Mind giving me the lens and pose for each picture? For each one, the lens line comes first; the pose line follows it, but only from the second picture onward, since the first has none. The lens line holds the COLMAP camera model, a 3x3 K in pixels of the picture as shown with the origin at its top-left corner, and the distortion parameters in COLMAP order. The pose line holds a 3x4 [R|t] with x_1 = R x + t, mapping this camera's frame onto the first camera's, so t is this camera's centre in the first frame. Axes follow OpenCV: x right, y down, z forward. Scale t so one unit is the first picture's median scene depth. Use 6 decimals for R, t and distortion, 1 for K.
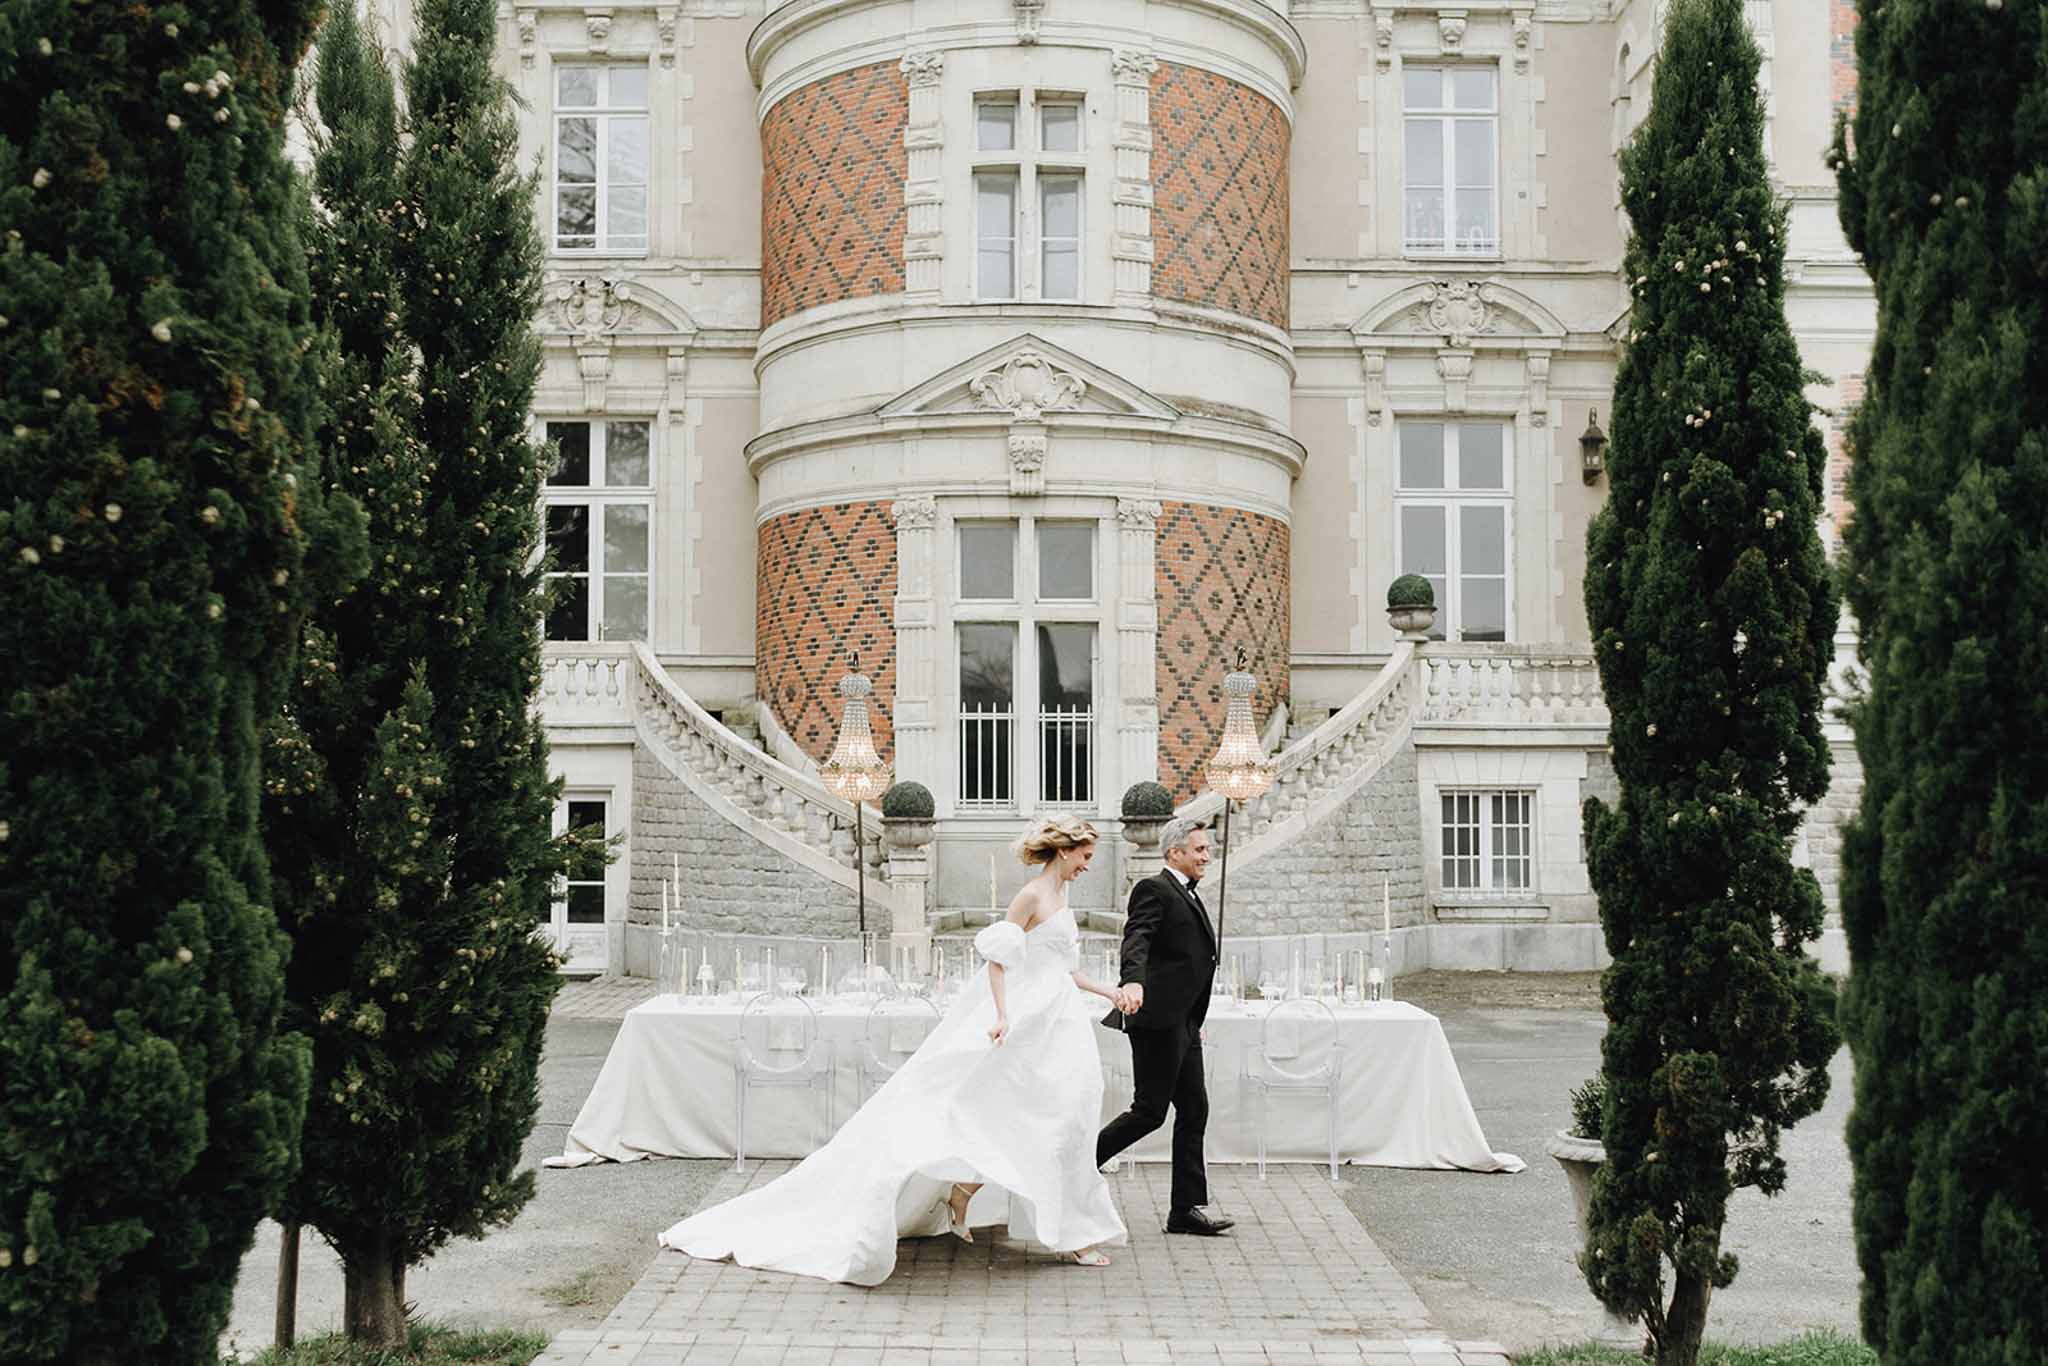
lens RADIAL K [[1950.2, 0, 1064.8], [0, 1950.2, 713.0], [0, 0, 1]] dist [-0.021462, 0.000000]
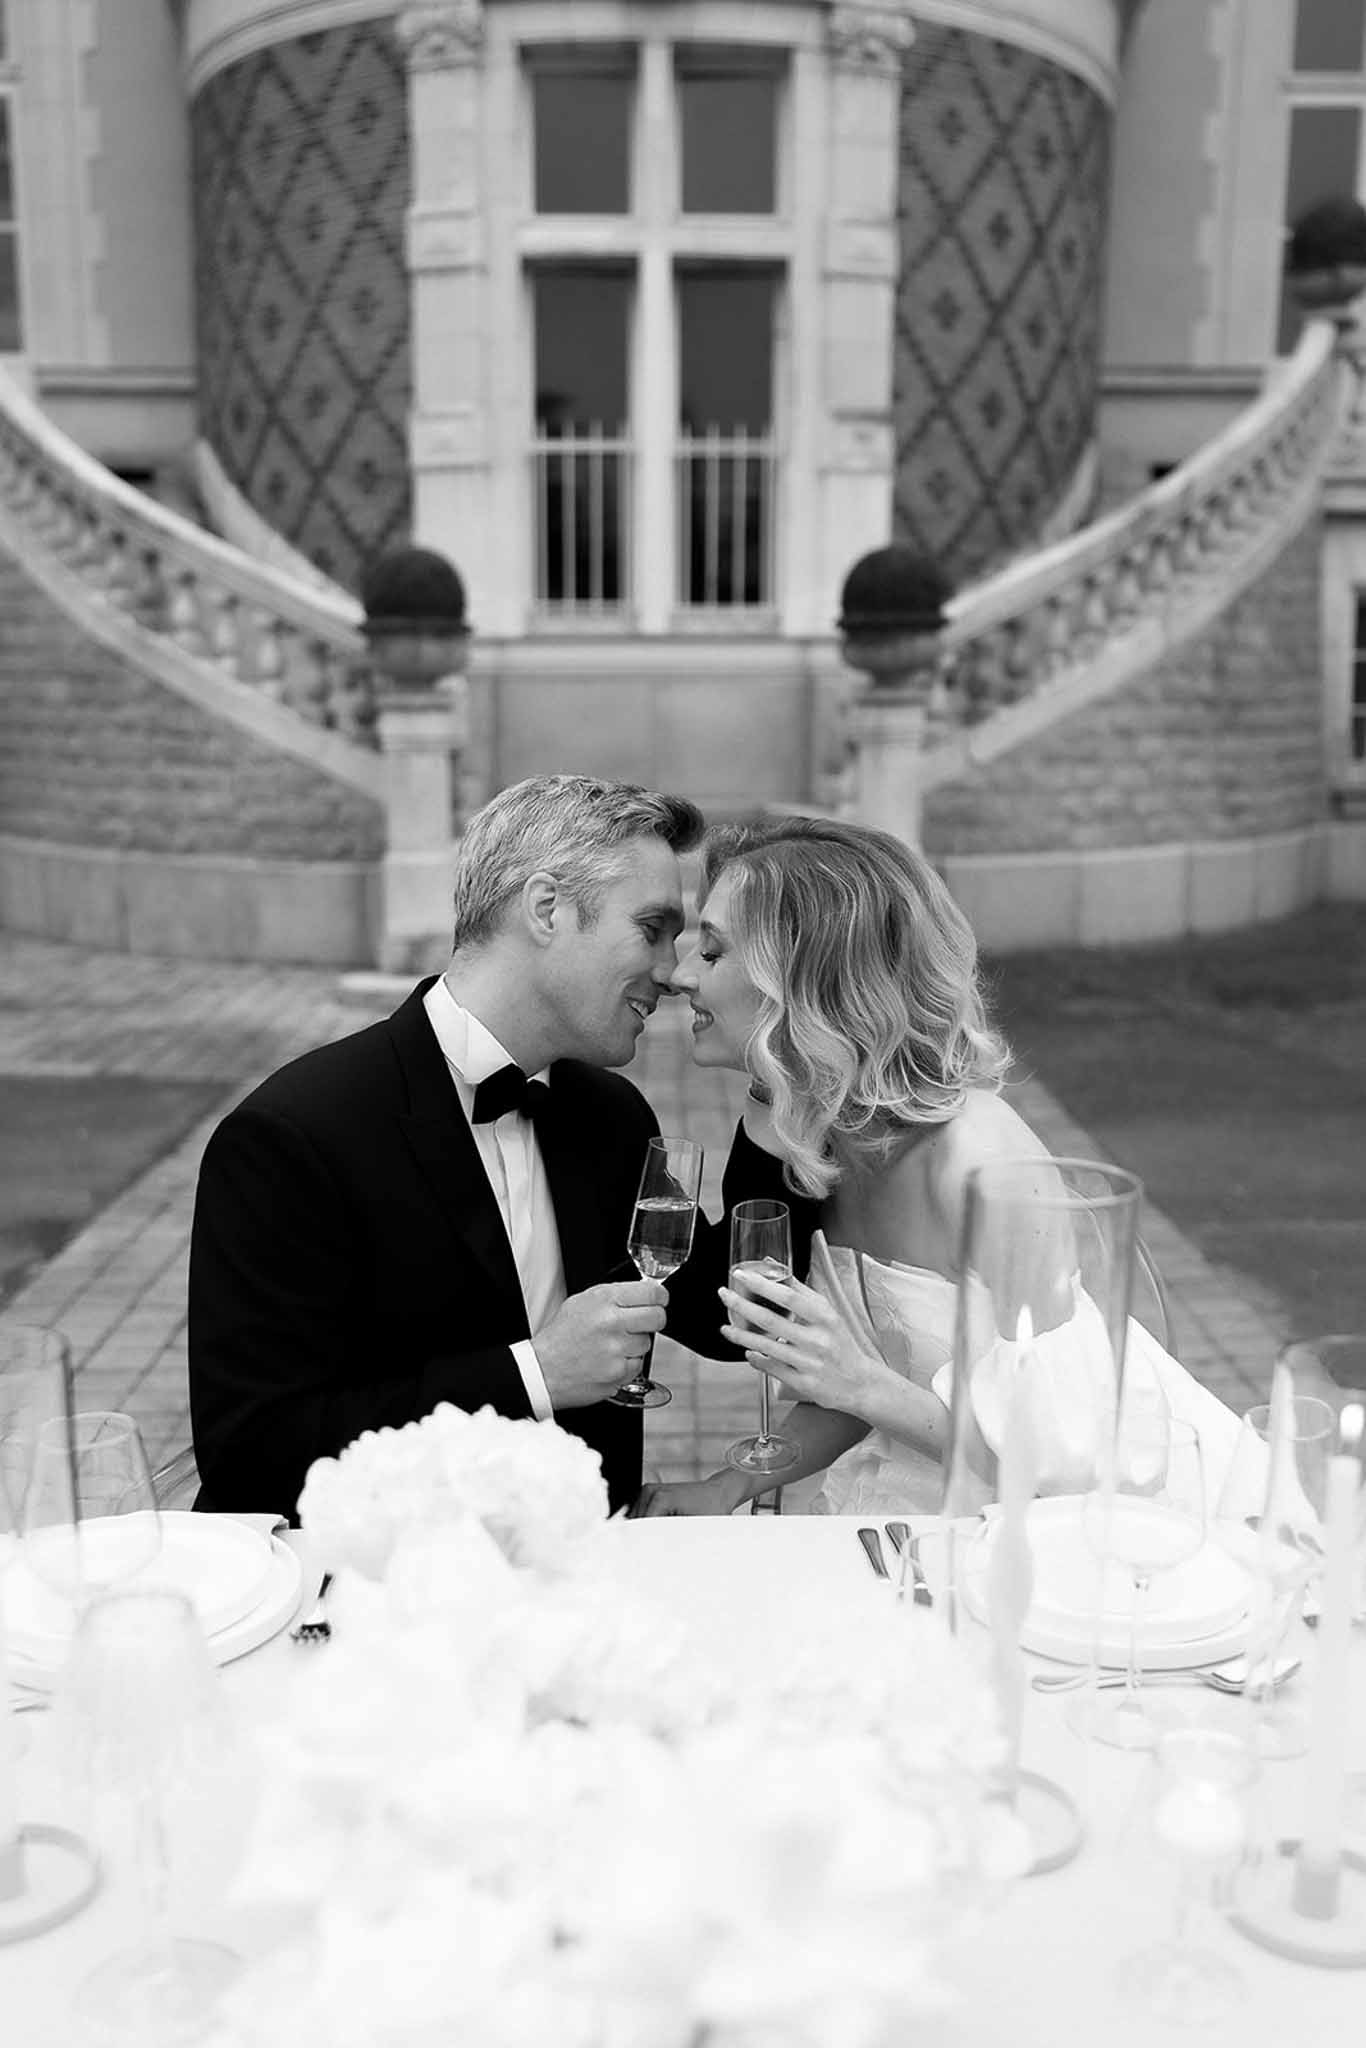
lens RADIAL K [[1950.2, 0, 586.4], [0, 1950.2, 1210.2], [0, 0, 1]] dist [-0.021462, 0.000000]
pose [[0.998230, 0.010187, -0.058591, -0.004443], [0.008564, 0.950325, 0.311140, 0.035675], [0.058850, -0.311092, 0.948556, 0.408902]]
